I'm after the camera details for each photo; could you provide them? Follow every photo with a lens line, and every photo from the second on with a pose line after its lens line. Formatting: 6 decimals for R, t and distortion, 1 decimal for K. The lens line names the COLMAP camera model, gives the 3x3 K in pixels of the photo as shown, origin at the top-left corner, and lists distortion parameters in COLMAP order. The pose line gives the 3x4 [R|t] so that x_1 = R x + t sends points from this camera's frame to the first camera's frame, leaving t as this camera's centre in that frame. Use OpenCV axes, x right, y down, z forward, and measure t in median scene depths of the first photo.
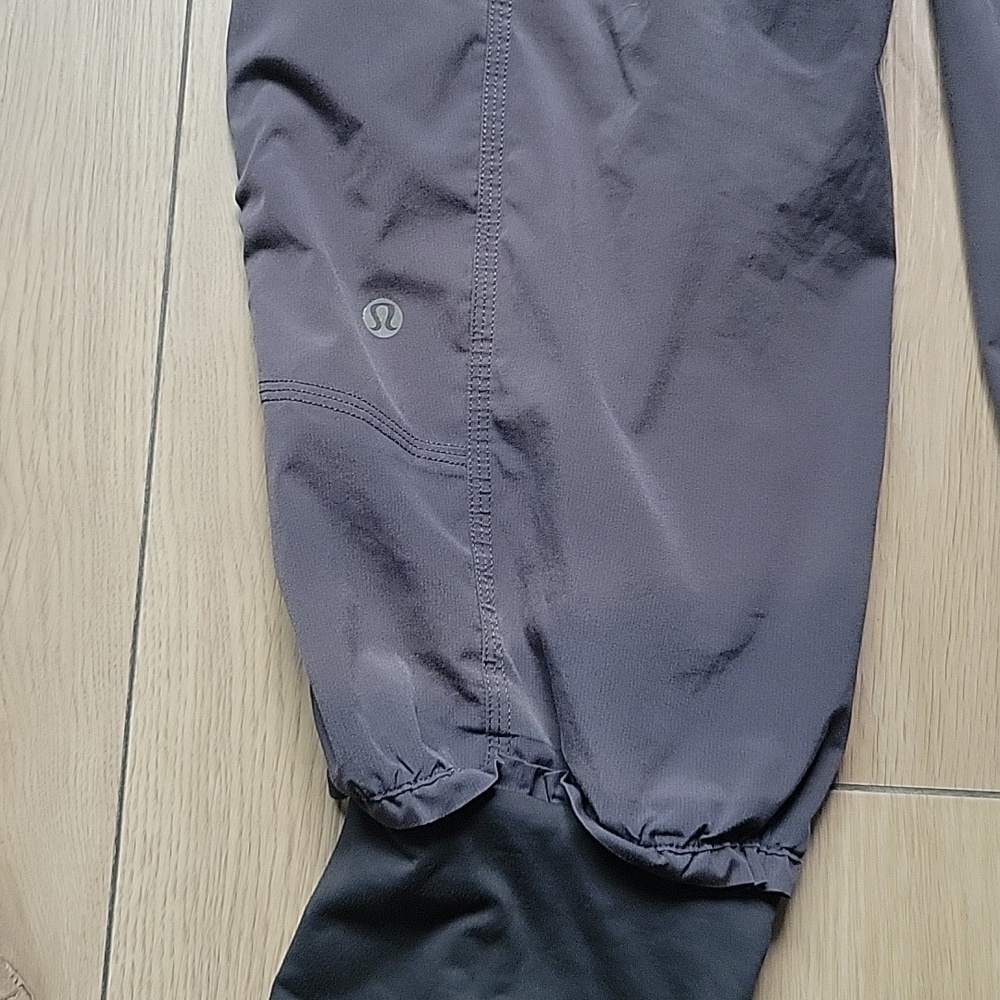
lens RADIAL K [[1665.6, 0, 500.0], [0, 1665.6, 500.0], [0, 0, 1]] dist [0.005239, 0.091432]
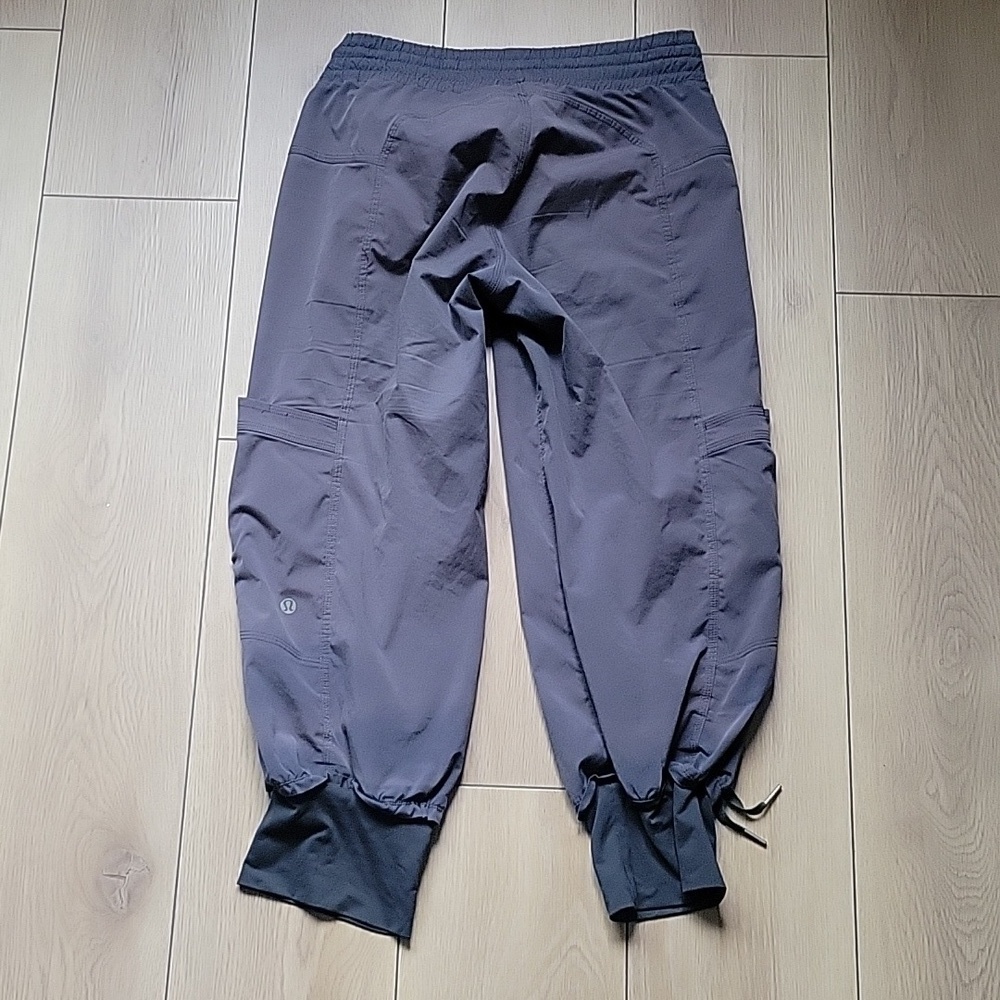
lens RADIAL K [[1665.6, 0, 500.0], [0, 1665.6, 500.0], [0, 0, 1]] dist [0.005239, 0.091432]
pose [[0.999903, -0.013405, 0.003810, 0.263777], [0.013794, 0.990915, -0.133778, 0.081655], [-0.001982, 0.133817, 0.991004, -1.665342]]
